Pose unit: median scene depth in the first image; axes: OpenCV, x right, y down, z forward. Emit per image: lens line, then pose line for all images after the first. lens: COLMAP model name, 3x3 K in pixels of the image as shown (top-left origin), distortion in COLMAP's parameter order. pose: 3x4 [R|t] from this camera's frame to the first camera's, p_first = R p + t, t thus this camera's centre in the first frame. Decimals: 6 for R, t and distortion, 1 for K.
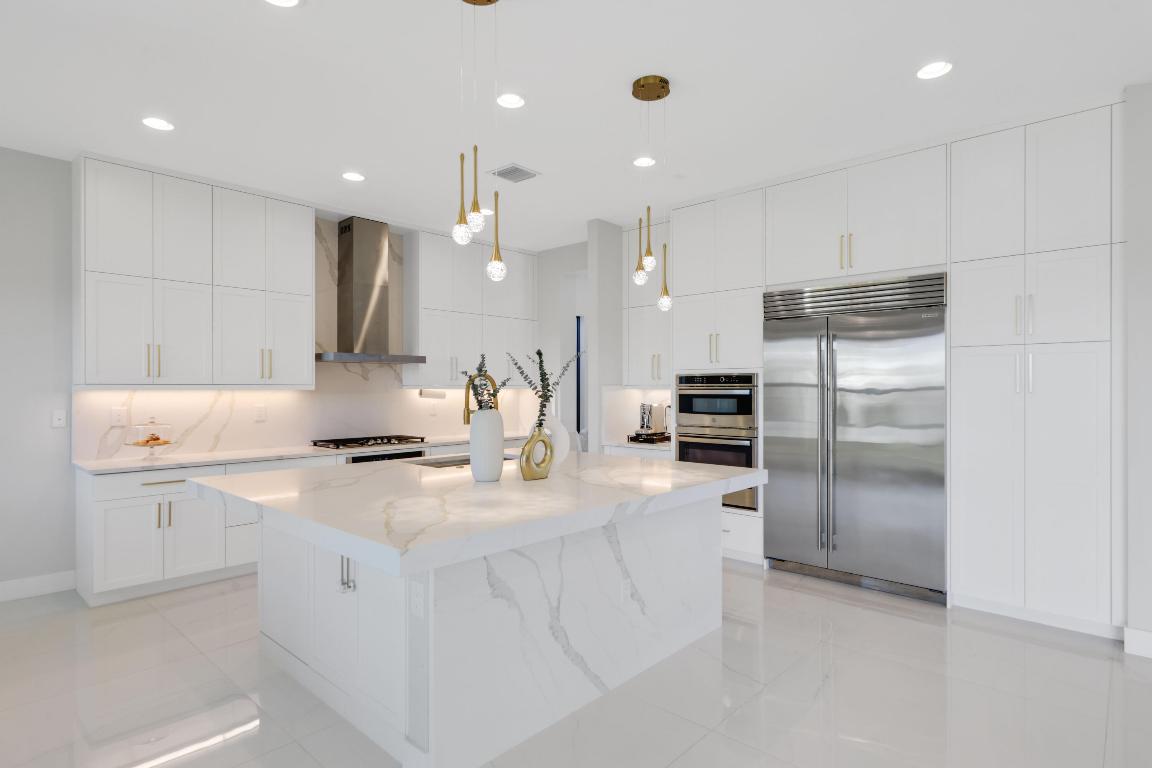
lens RADIAL K [[601.4, 0, 576.0], [0, 601.4, 384.0], [0, 0, 1]] dist [0.001112, 0.000138]
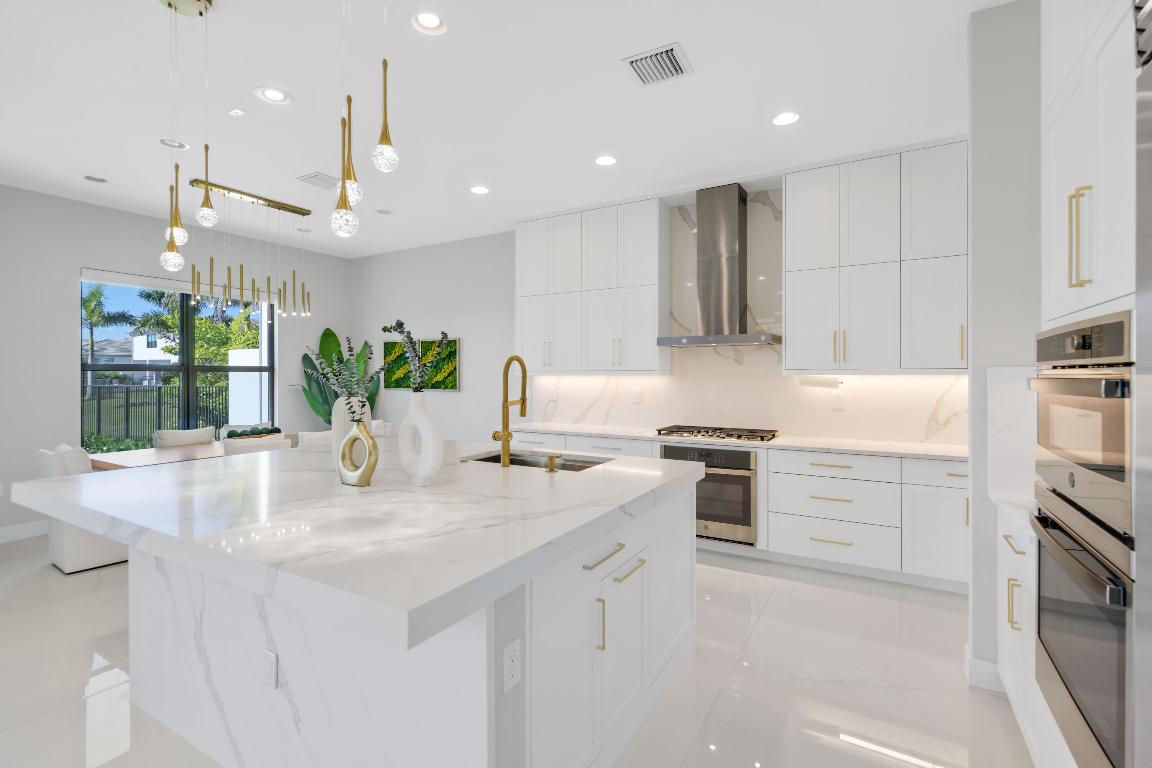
lens RADIAL K [[529.1, 0, 573.5], [0, 529.1, 372.8], [0, 0, 1]] dist [0.012757, -0.000041]
pose [[0.207871, -0.001870, -0.978154, 0.458976], [0.007769, 0.999970, -0.000260, 0.005126], [0.978125, -0.007545, 0.207880, 0.746973]]
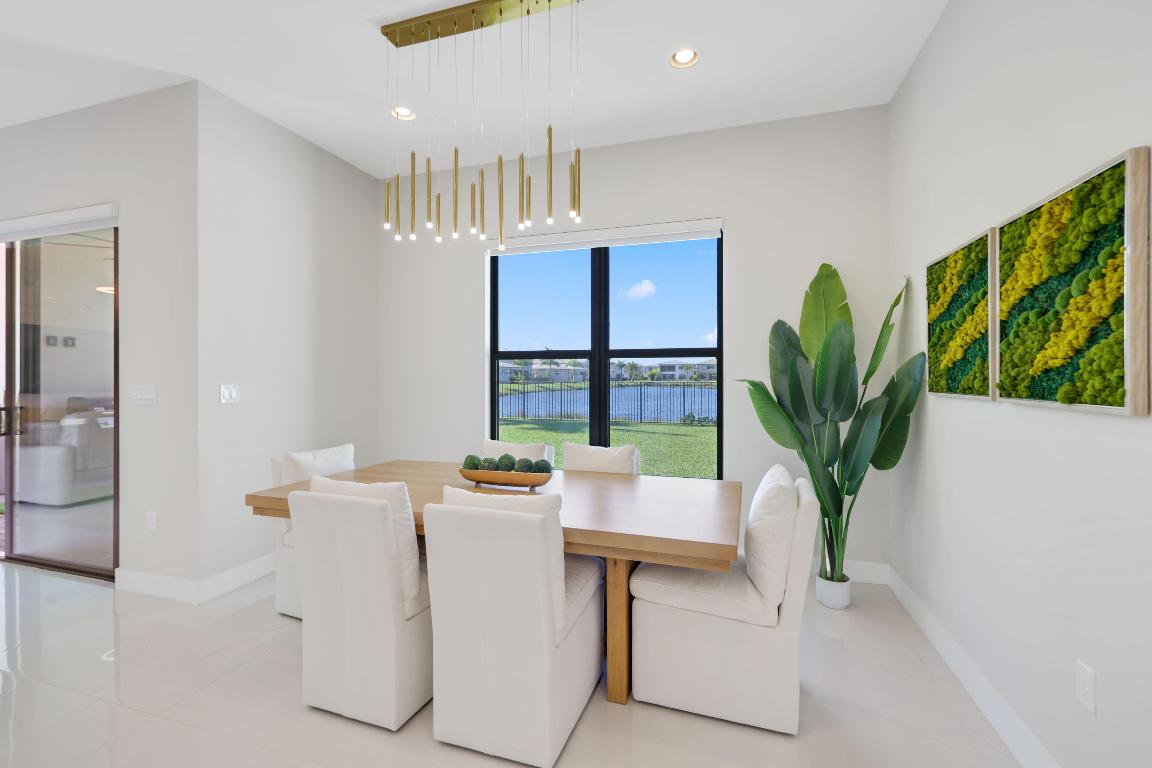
lens RADIAL K [[497.6, 0, 575.8], [0, 497.6, 377.5], [0, 0, 1]] dist [0.001831, 0.000613]
pose [[-0.904939, 0.001620, -0.425539, -0.552116], [0.004096, 0.999980, -0.004903, 0.029972], [0.425522, -0.006180, -0.904927, 0.847214]]
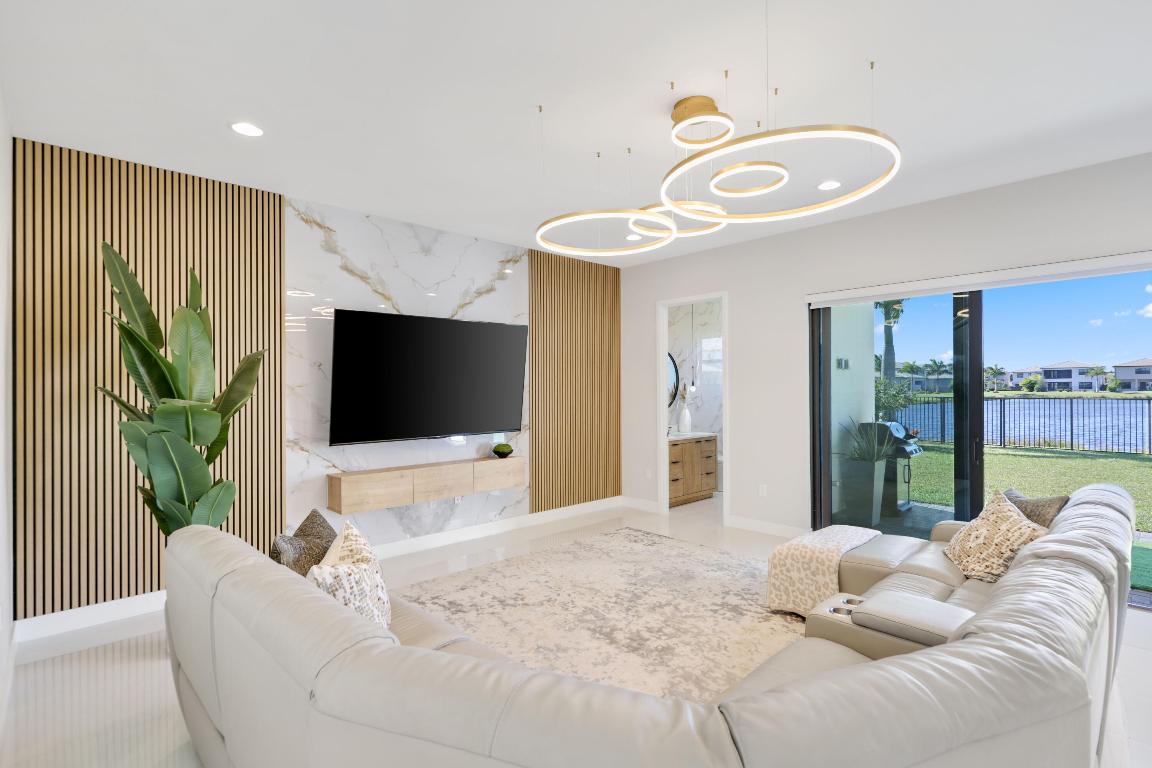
lens RADIAL K [[547.9, 0, 576.0], [0, 547.9, 384.0], [0, 0, 1]] dist [-0.000683, -0.000118]
pose [[-0.997440, 0.007453, 0.071117, 0.851633], [0.006385, 0.999864, -0.015227, -0.015094], [-0.071221, -0.014734, -0.997352, 0.450806]]
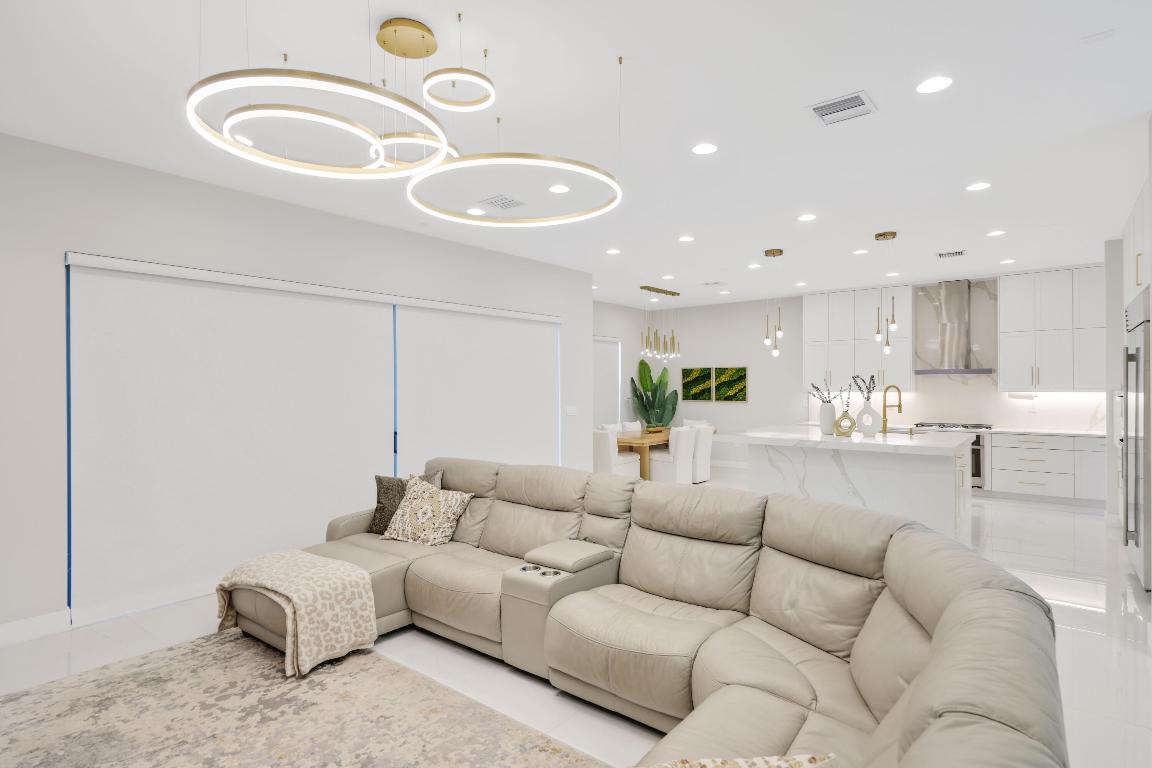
lens RADIAL K [[596.2, 0, 576.0], [0, 596.2, 384.0], [0, 0, 1]] dist [0.003772, 0.000785]
pose [[0.070969, -0.001775, -0.997477, 1.306450], [0.012099, 0.999926, -0.000919, -0.025294], [0.997405, -0.012003, 0.070985, -0.072009]]
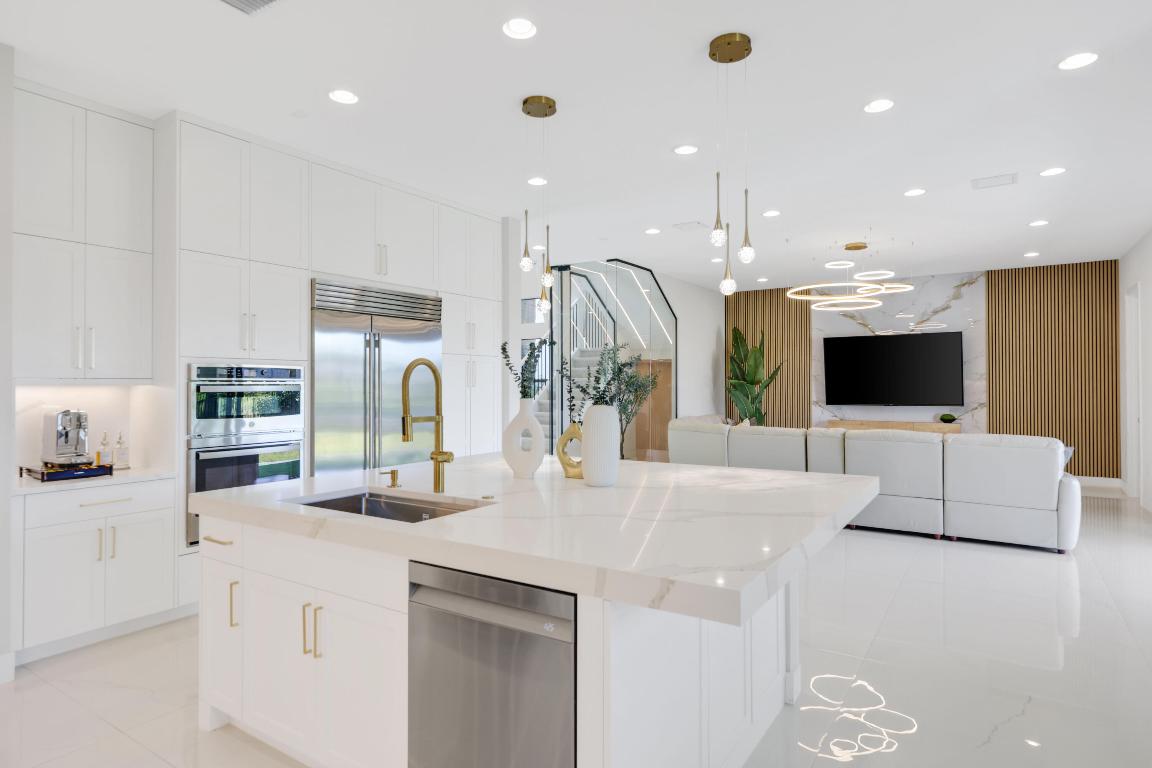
lens RADIAL K [[635.5, 0, 578.1], [0, 635.5, 380.3], [0, 0, 1]] dist [0.006773, 0.000808]
pose [[-0.163564, 0.006954, 0.986508, -0.692432], [-0.002988, 0.999967, -0.007544, 0.008181], [-0.986528, -0.004182, -0.163538, 0.760085]]
